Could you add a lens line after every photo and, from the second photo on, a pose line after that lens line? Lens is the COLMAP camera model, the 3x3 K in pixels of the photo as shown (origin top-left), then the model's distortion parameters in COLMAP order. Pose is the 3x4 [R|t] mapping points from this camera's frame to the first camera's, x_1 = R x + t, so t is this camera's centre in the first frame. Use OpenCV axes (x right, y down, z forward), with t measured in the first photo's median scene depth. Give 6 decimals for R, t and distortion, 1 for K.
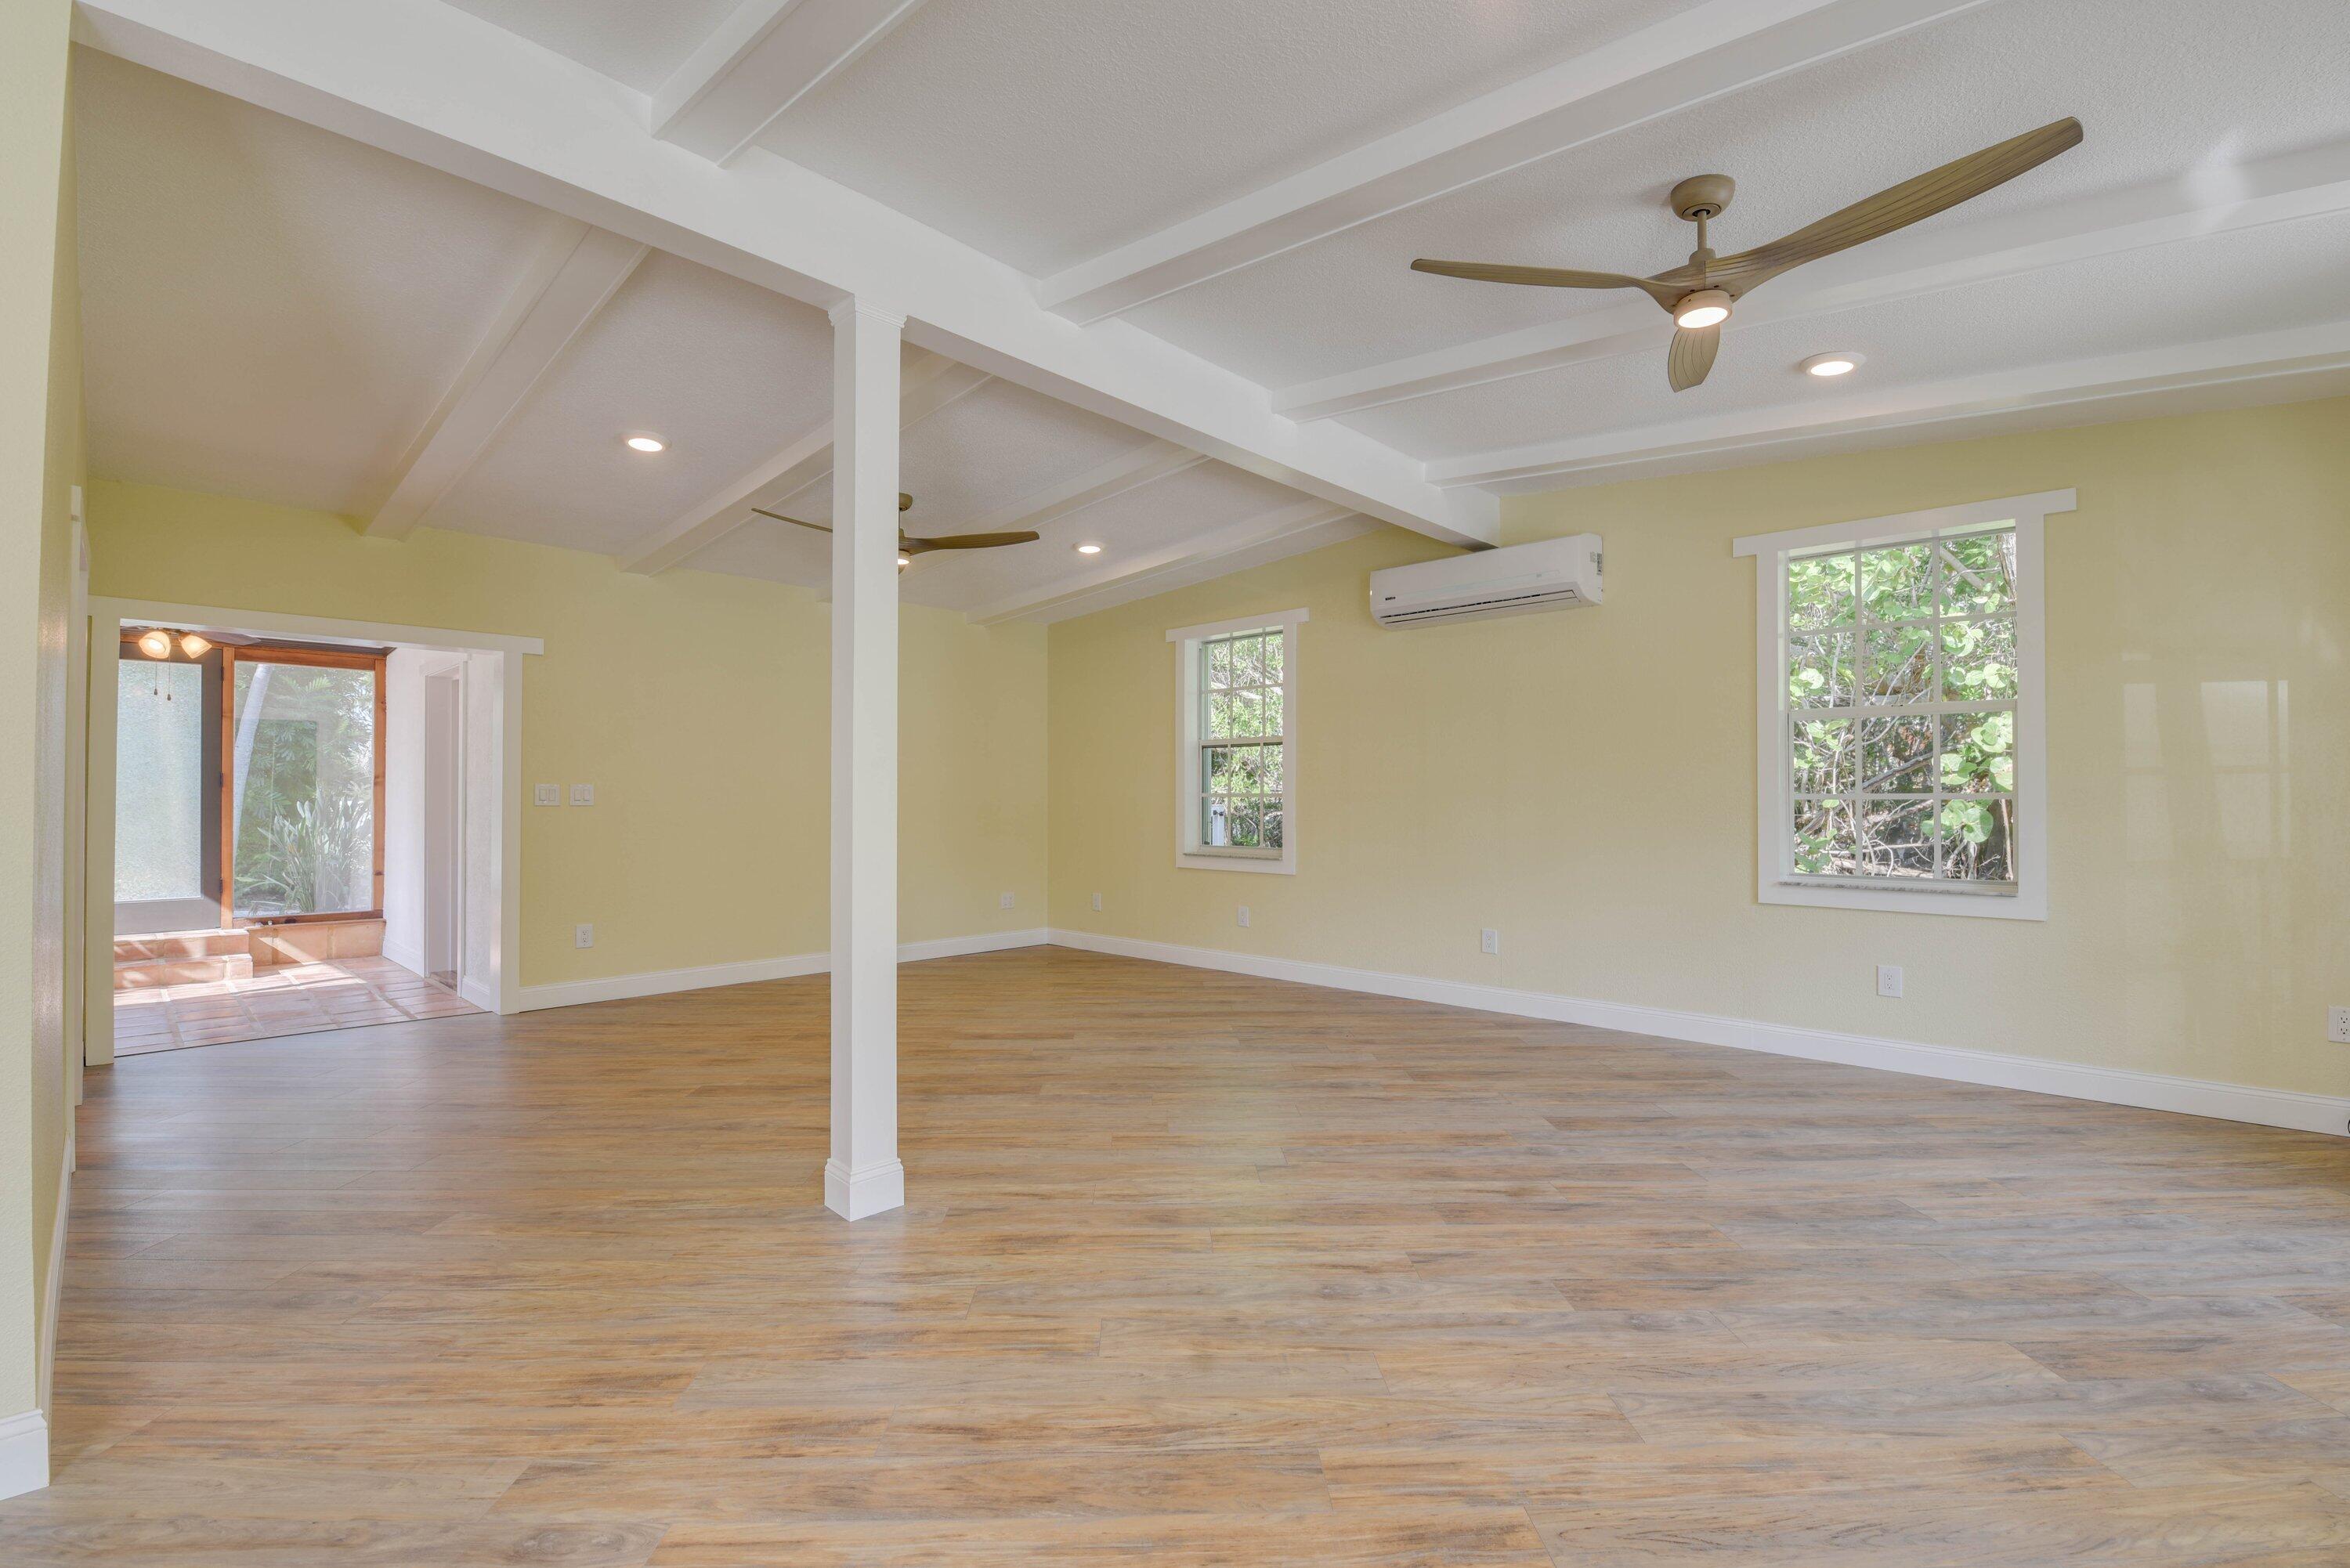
lens RADIAL K [[1099.0, 0, 1174.8], [0, 1099.0, 782.7], [0, 0, 1]] dist [-0.034513, -0.000106]
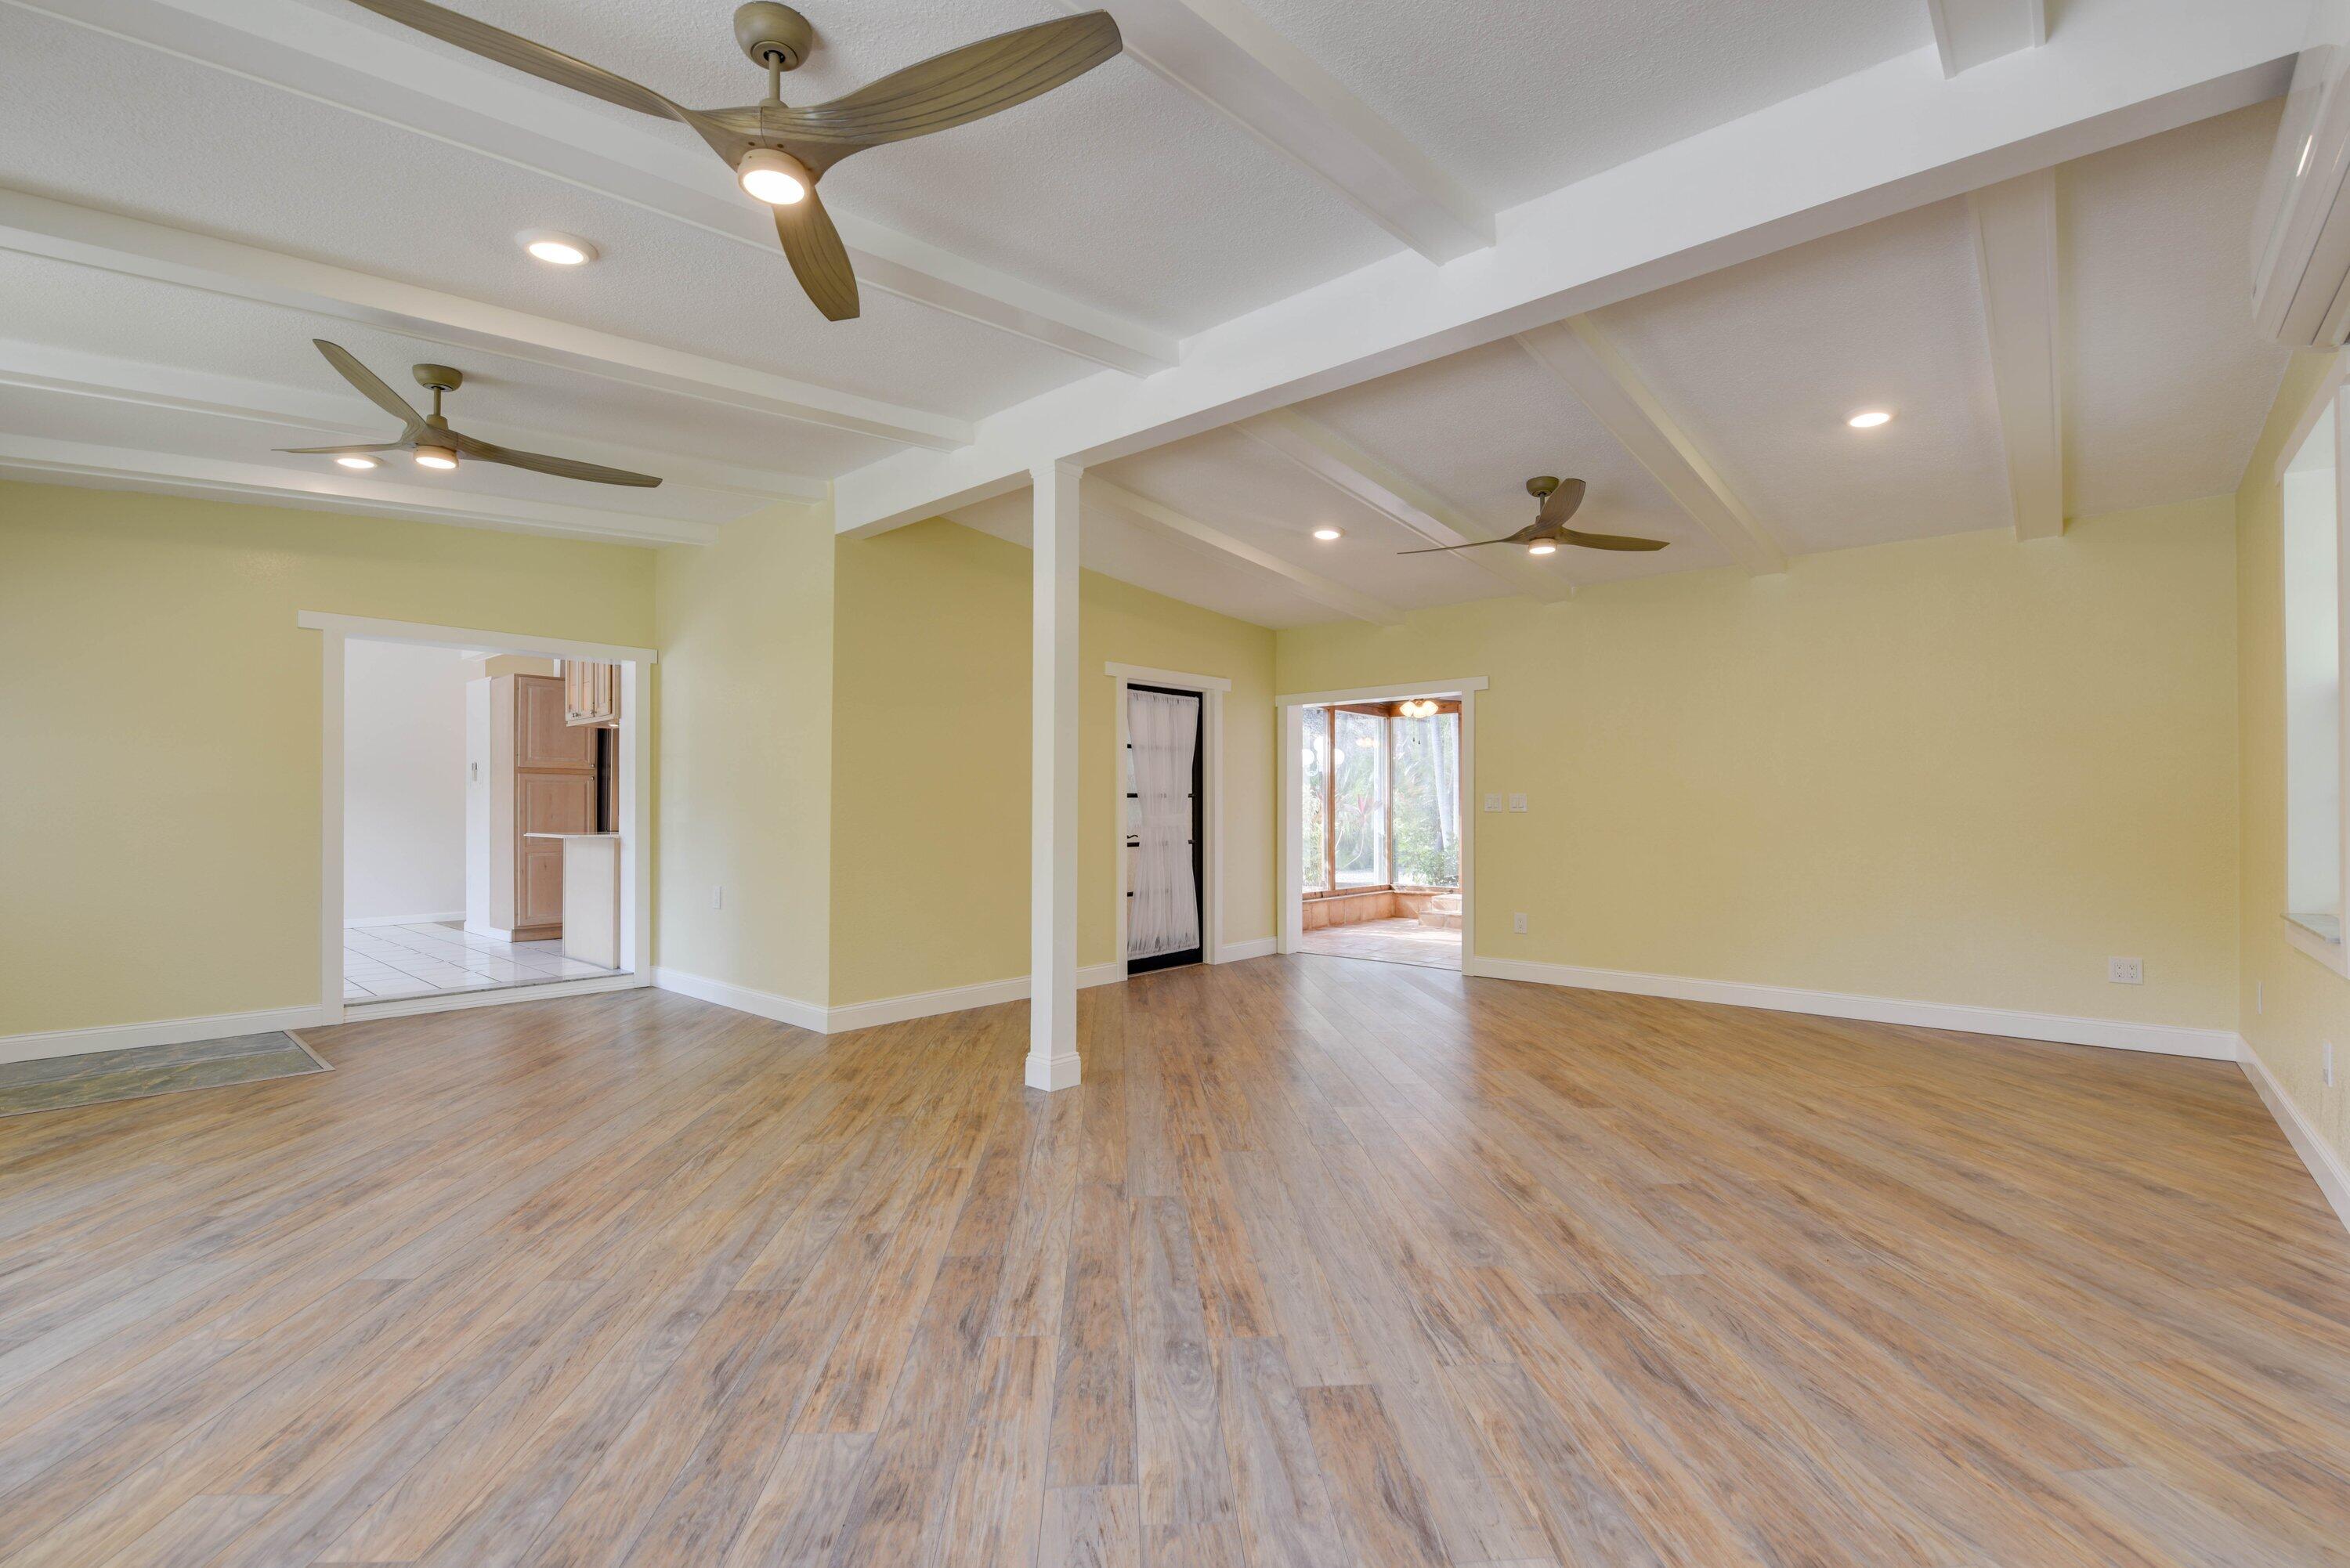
lens RADIAL K [[1019.9, 0, 1170.3], [0, 1019.9, 803.9], [0, 0, 1]] dist [-0.026795, -0.000208]
pose [[0.013712, 0.001583, -0.999905, 1.241865], [0.010533, 0.999943, 0.001727, 0.002304], [0.999851, -0.010556, 0.013694, 1.282235]]
